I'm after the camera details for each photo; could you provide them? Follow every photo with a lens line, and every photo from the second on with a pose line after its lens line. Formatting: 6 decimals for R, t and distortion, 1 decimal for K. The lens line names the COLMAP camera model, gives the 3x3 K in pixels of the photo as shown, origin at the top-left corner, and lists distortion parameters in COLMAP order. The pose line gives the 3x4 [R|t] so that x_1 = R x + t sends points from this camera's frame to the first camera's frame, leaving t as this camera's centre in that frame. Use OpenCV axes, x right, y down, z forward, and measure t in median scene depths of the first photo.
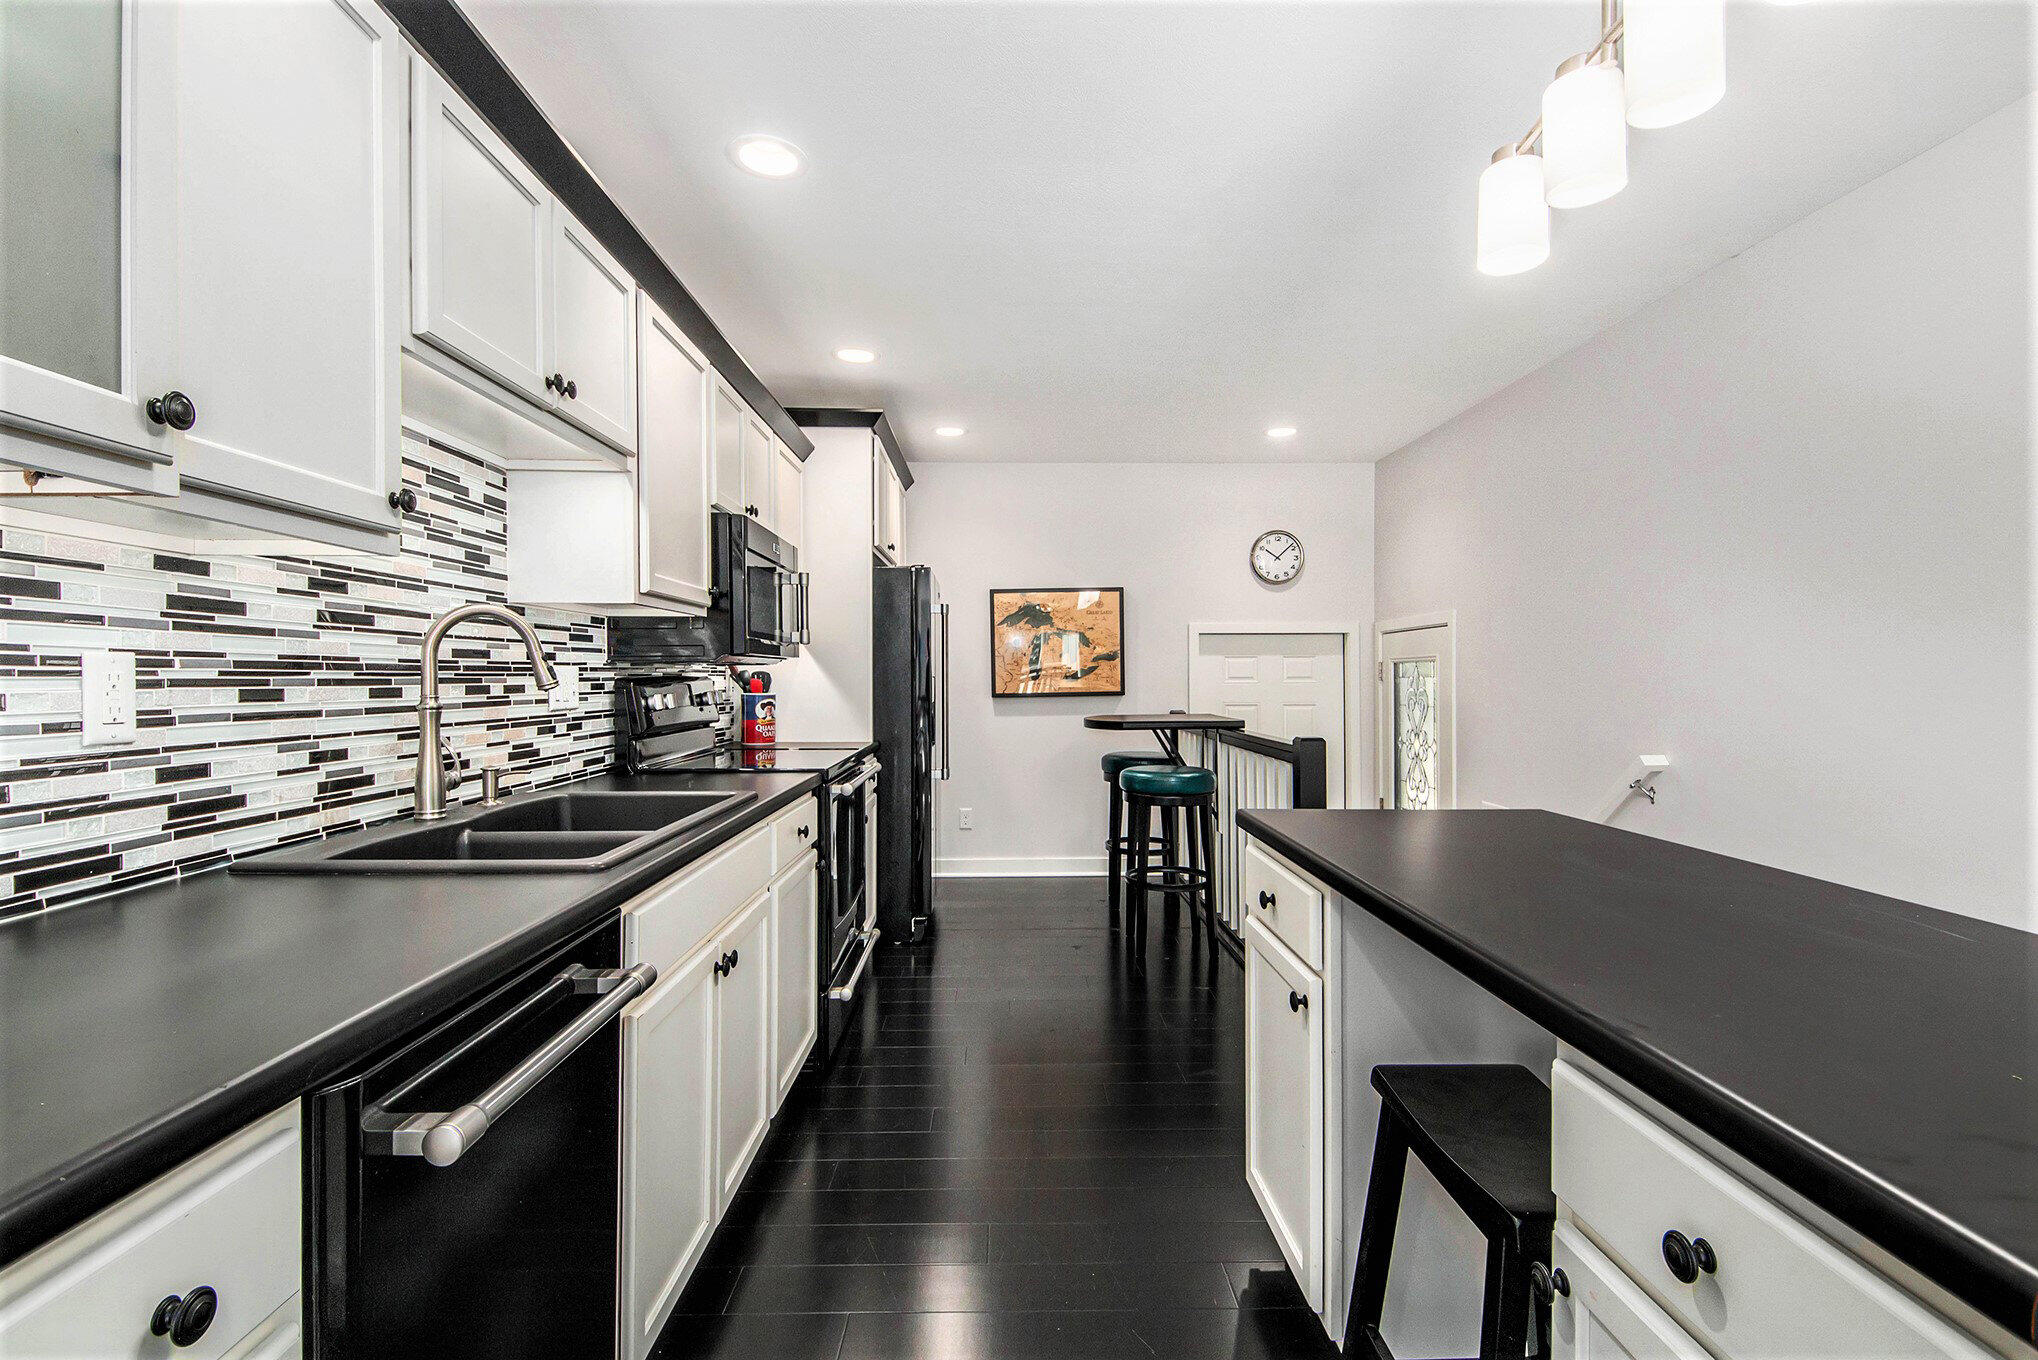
lens RADIAL K [[902.4, 0, 1023.6], [0, 902.4, 675.2], [0, 0, 1]] dist [0.035911, -0.032134]
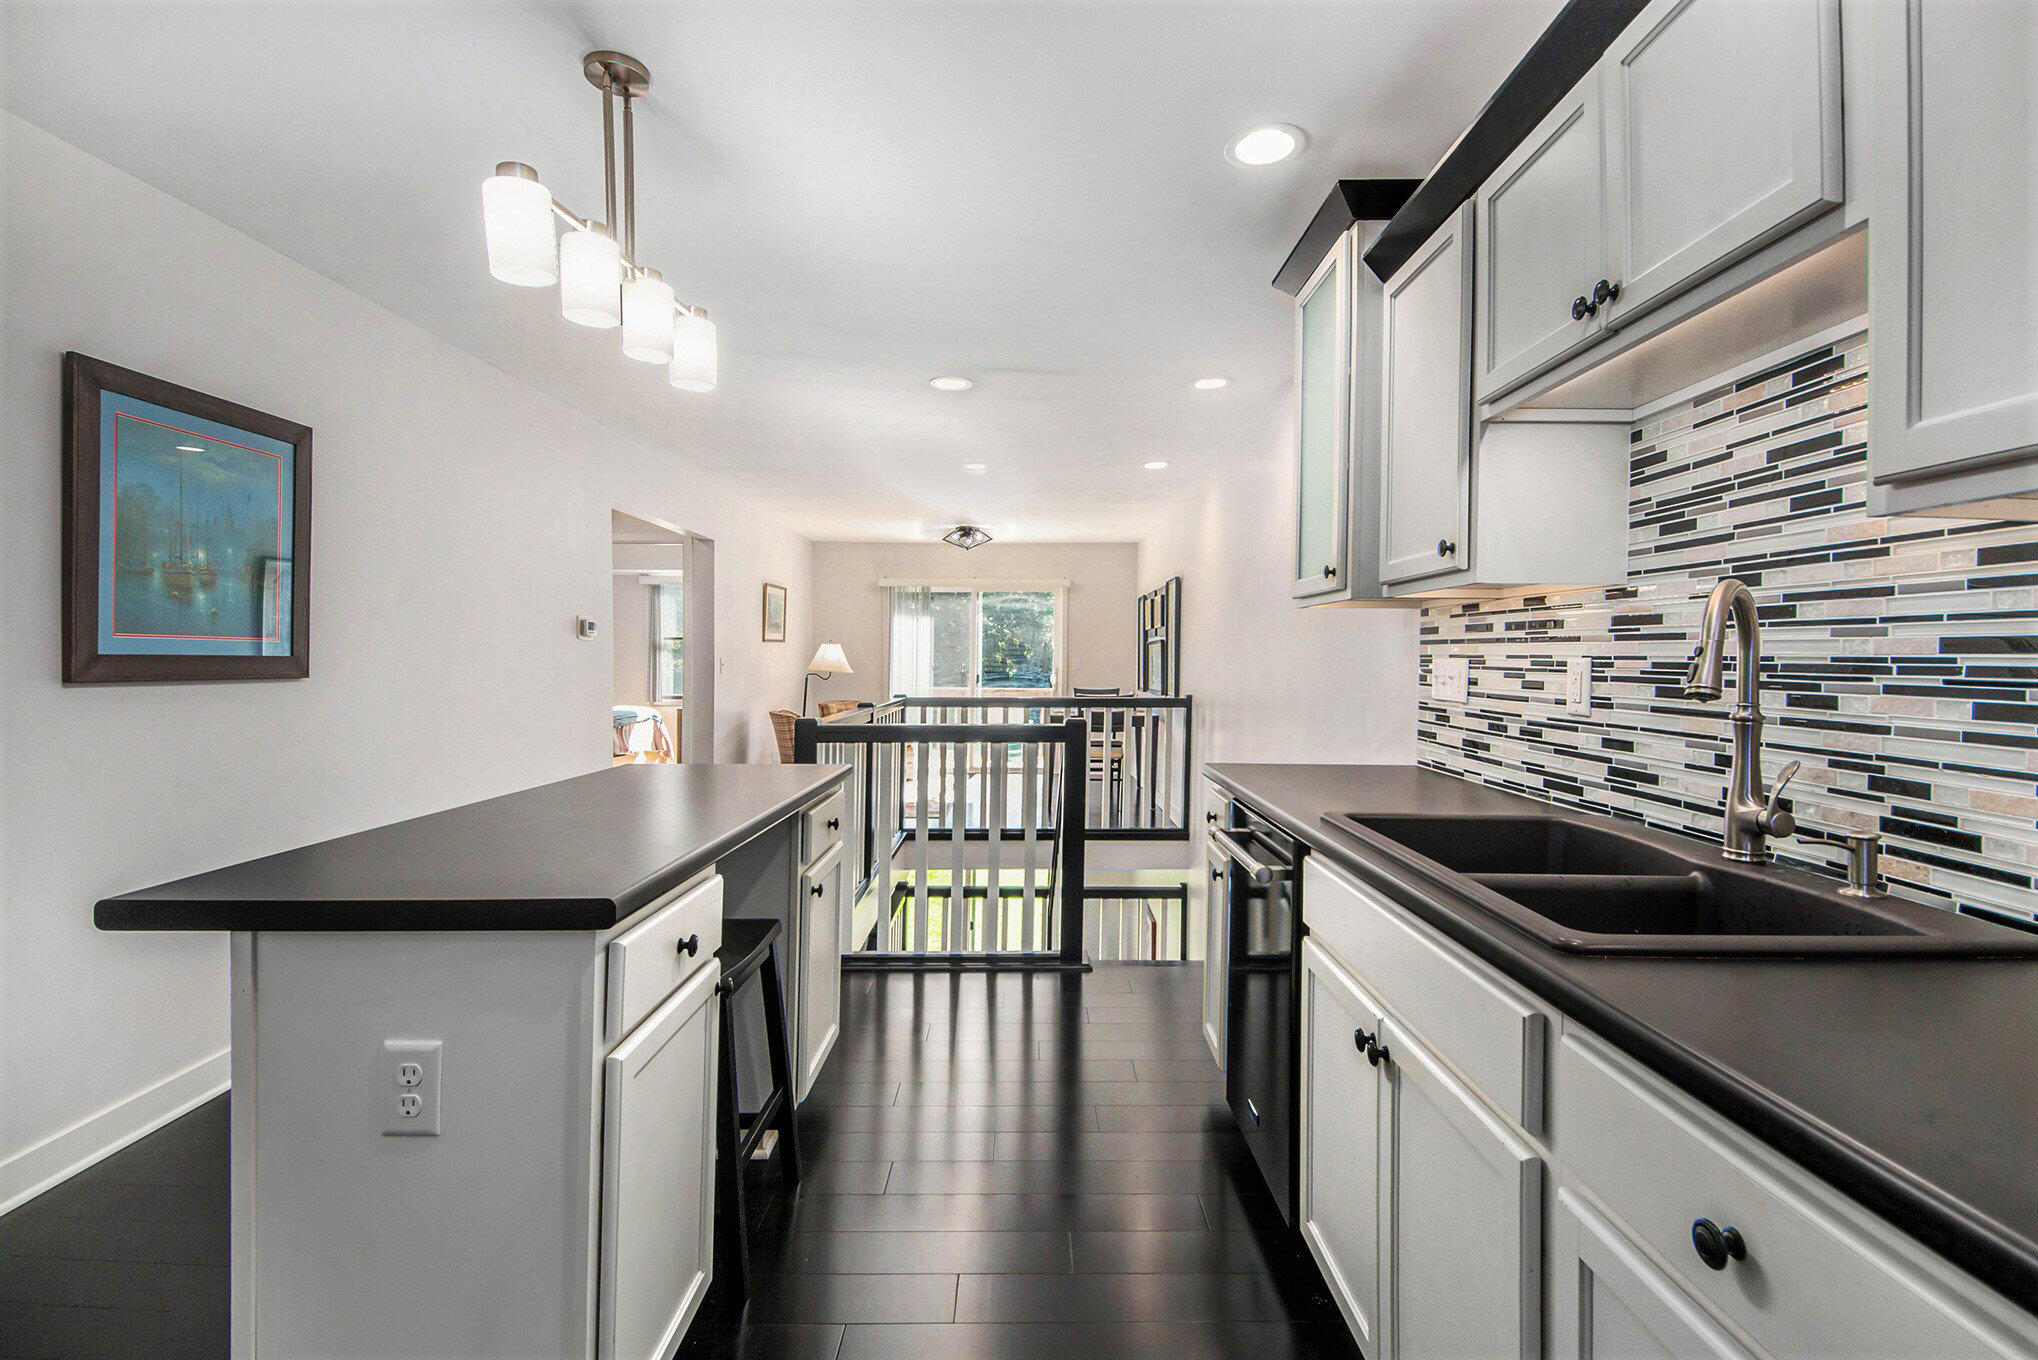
lens RADIAL K [[902.4, 0, 1023.6], [0, 902.4, 675.2], [0, 0, 1]] dist [0.035911, -0.032134]
pose [[-0.998849, -0.035250, 0.032522, -0.059952], [-0.034616, 0.999203, 0.019872, 0.005404], [-0.033197, 0.018724, -0.999273, 2.022682]]
